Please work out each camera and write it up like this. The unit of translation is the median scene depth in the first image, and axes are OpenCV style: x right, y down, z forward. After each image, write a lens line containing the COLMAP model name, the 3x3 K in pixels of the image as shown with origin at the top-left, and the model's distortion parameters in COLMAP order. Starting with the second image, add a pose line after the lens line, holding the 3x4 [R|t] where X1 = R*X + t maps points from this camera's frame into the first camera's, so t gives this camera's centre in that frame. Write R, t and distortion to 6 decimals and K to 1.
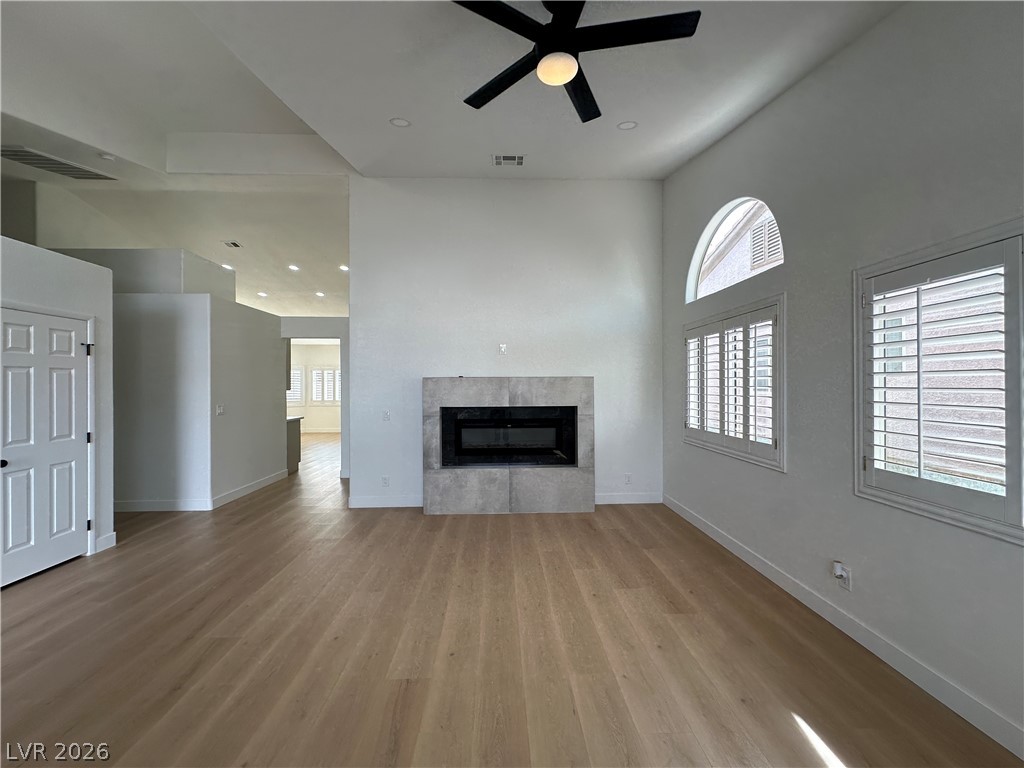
lens RADIAL K [[405.8, 0, 509.1], [0, 405.8, 384.8], [0, 0, 1]] dist [-0.006304, 0.001081]
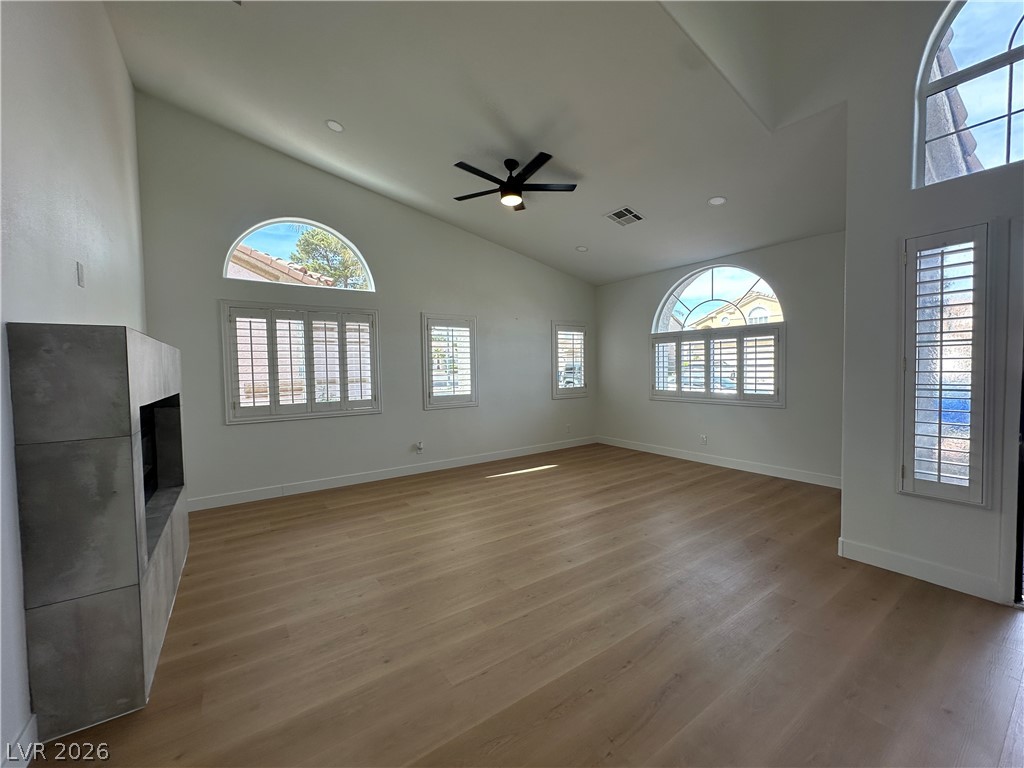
lens RADIAL K [[405.8, 0, 509.9], [0, 405.8, 383.0], [0, 0, 1]] dist [-0.006304, 0.001081]
pose [[-0.526623, -0.019185, 0.849882, -1.059054], [0.019683, 0.999202, 0.034752, 0.033922], [-0.849871, 0.035030, -0.525825, 1.380491]]
